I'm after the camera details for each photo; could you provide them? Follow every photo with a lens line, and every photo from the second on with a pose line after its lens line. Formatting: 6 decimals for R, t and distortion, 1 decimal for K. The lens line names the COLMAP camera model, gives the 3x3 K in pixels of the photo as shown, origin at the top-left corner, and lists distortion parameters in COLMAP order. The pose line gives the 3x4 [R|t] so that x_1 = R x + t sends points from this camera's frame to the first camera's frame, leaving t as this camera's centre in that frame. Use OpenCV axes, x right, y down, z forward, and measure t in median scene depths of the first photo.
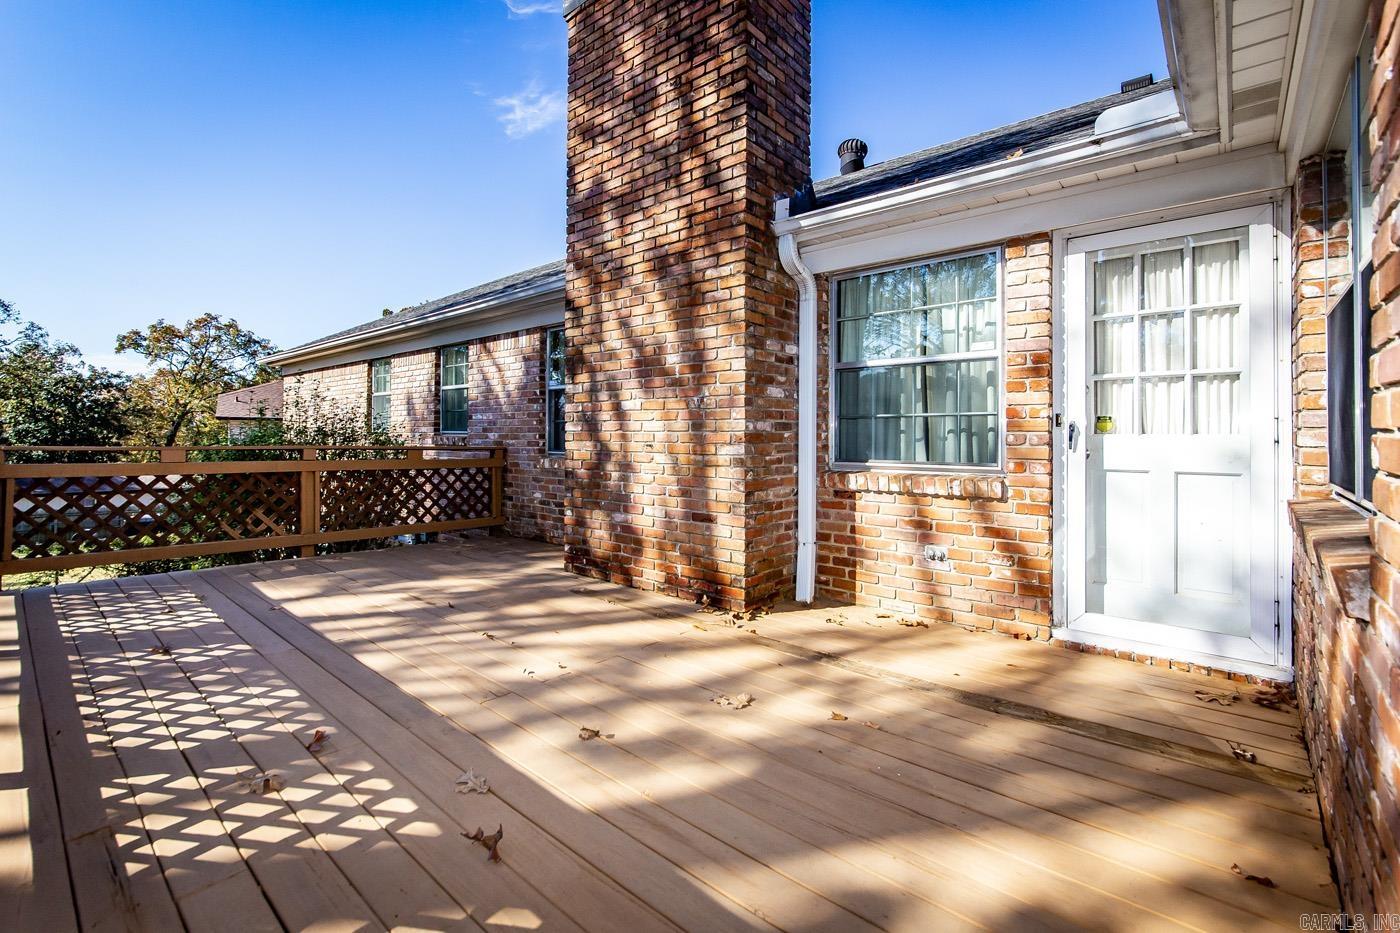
lens RADIAL K [[626.0, 0, 680.3], [0, 626.0, 438.6], [0, 0, 1]] dist [-0.015195, -0.000277]
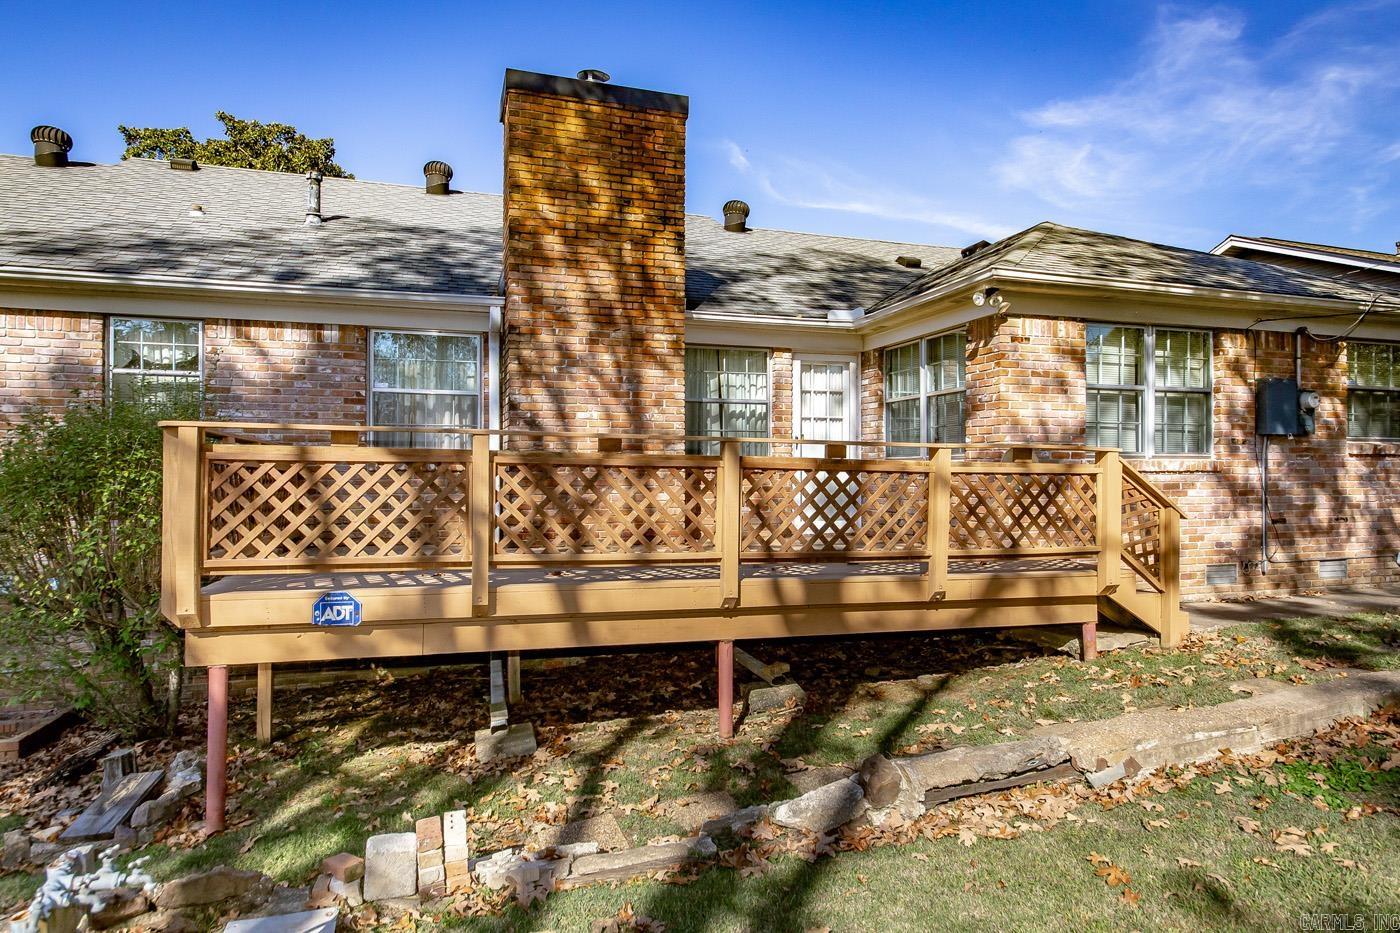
lens RADIAL K [[790.4, 0, 700.0], [0, 790.4, 466.5], [0, 0, 1]] dist [-0.000816, -0.001059]
pose [[0.511609, 0.001137, 0.859218, -1.227943], [0.005516, 0.999974, -0.004607, 0.058708], [-0.859201, 0.007096, 0.511590, -0.090037]]
